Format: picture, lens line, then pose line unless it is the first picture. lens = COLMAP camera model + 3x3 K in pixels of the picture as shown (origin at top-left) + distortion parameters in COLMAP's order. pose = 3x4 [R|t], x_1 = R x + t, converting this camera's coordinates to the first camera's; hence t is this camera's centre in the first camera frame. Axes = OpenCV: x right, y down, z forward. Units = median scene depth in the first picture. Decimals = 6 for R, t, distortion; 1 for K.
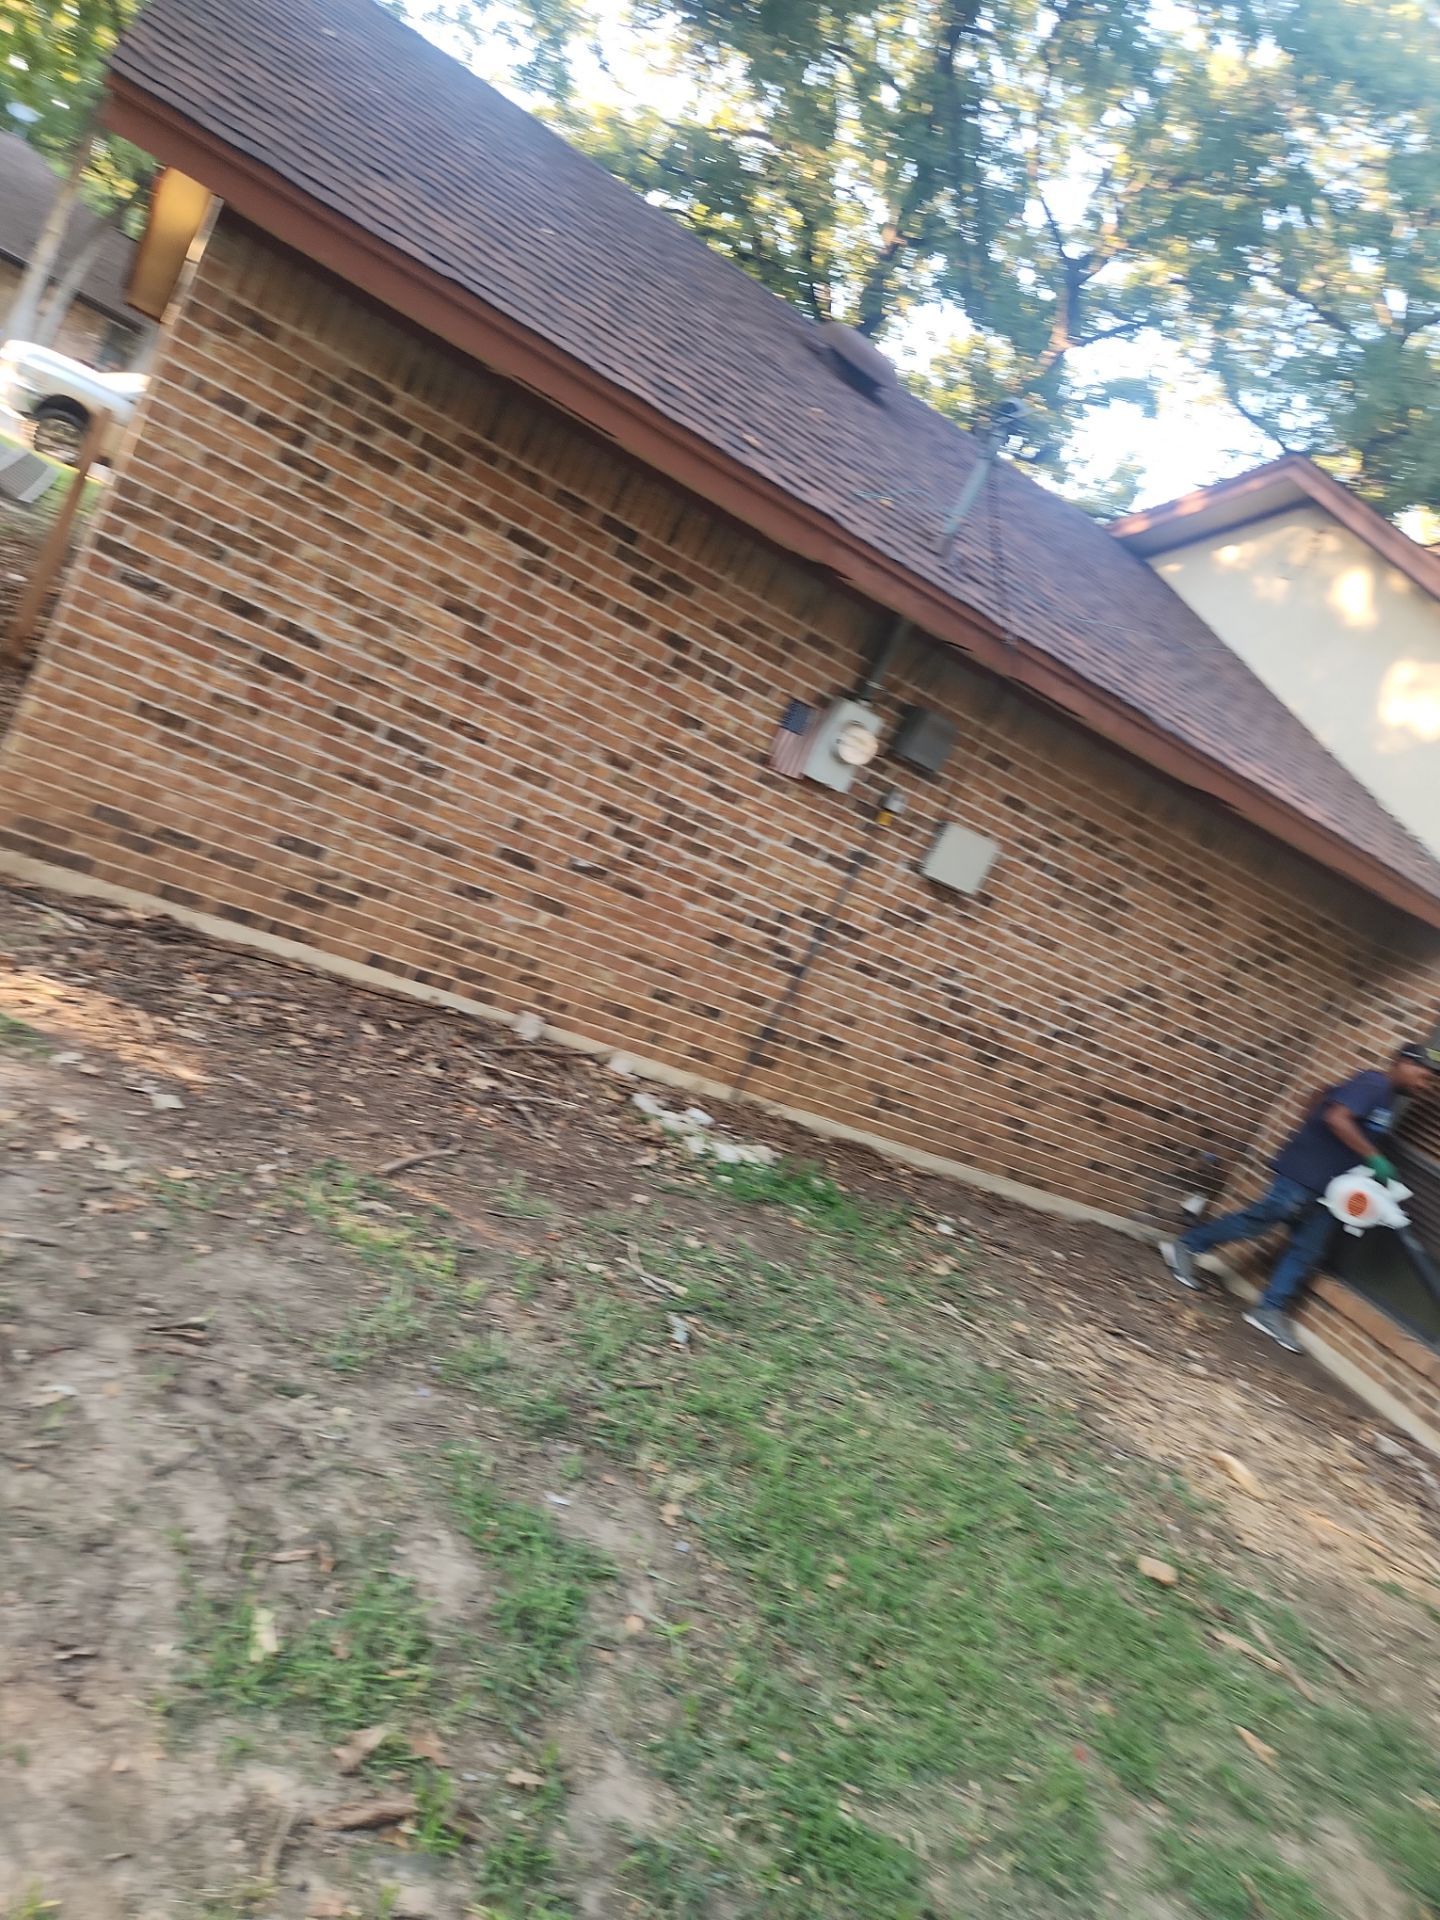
lens RADIAL K [[1297.4, 0, 682.2], [0, 1297.4, 920.1], [0, 0, 1]] dist [0.075967, -0.070293]
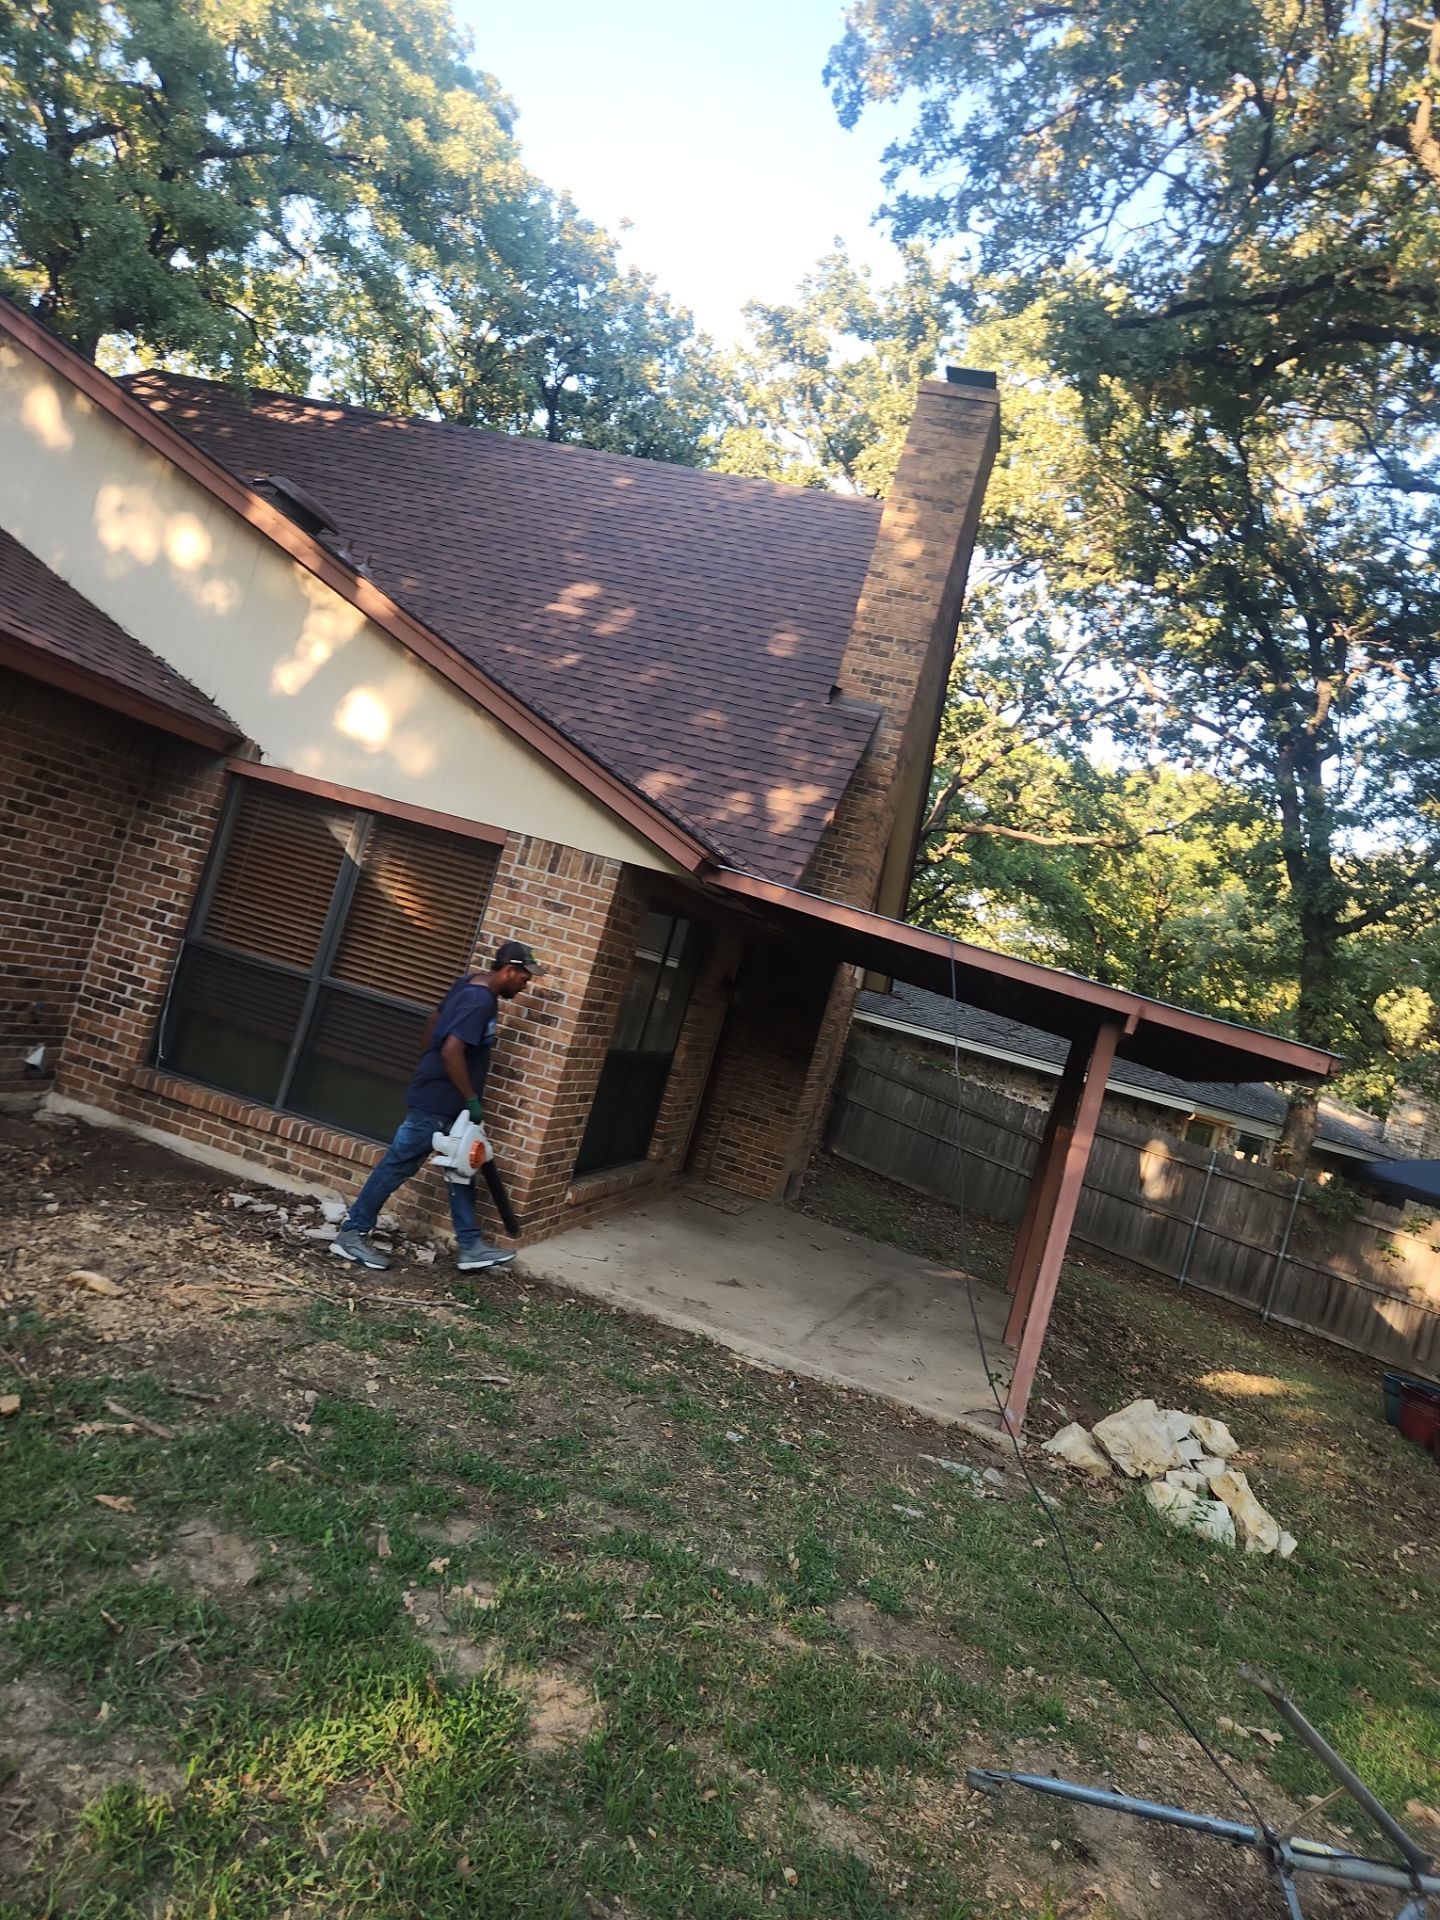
lens RADIAL K [[1294.1, 0, 709.5], [0, 1294.1, 935.2], [0, 0, 1]] dist [0.075813, -0.066871]
pose [[0.655672, -0.247873, 0.713199, 0.066285], [0.155967, 0.968669, 0.193275, 0.027459], [-0.738762, -0.015490, 0.673789, -0.054783]]
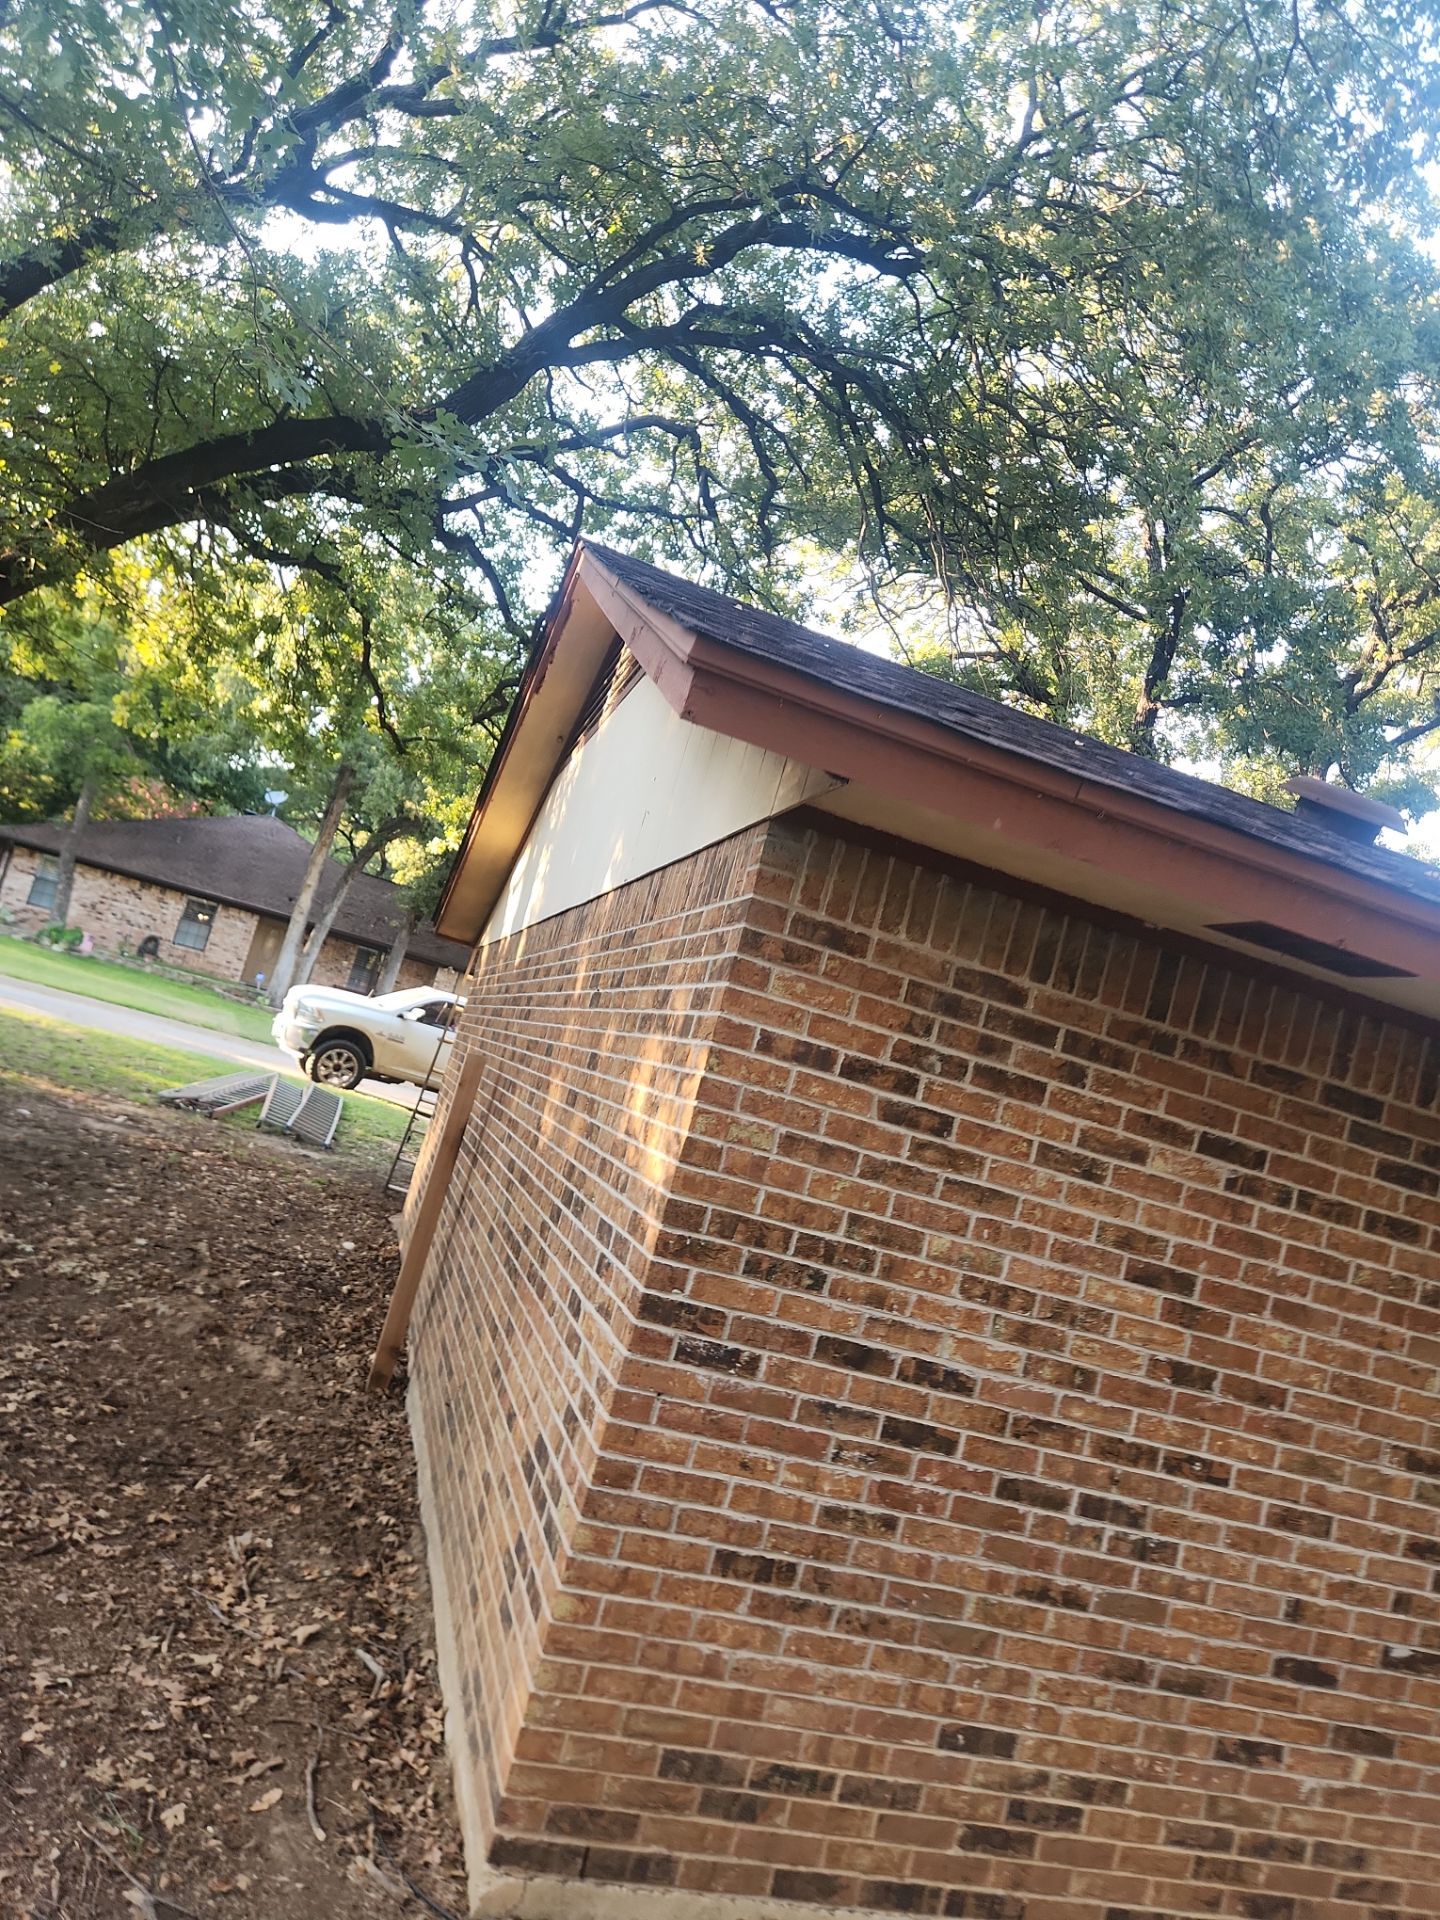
lens RADIAL K [[1297.4, 0, 723.2], [0, 1297.4, 932.0], [0, 0, 1]] dist [0.075967, -0.070293]
pose [[0.972444, -0.212297, -0.096343, -0.271639], [0.164527, 0.917715, -0.361566, -0.193039], [0.165175, 0.335751, 0.927355, 0.318466]]
